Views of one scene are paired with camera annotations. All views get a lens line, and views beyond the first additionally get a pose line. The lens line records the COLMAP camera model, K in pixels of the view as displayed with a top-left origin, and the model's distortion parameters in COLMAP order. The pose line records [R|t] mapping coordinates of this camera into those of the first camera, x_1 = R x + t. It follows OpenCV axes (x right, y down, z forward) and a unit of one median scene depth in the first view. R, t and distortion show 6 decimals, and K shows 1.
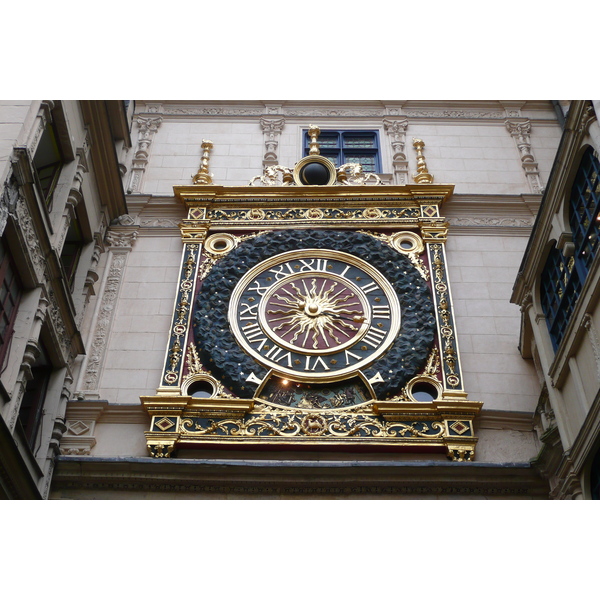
lens RADIAL K [[820.3, 0, 299.0], [0, 820.3, 300.3], [0, 0, 1]] dist [0.020746, 0.000000]
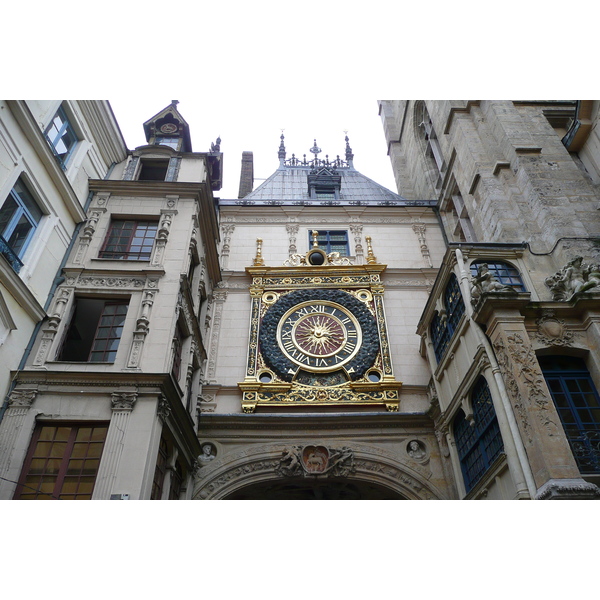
lens RADIAL K [[478.6, 0, 301.7], [0, 478.6, 299.5], [0, 0, 1]] dist [-0.008699, 0.002021]
pose [[0.999517, -0.012313, 0.028542, -0.058175], [0.010482, 0.997933, 0.063407, -0.150899], [-0.029264, -0.063077, 0.997580, -0.171322]]
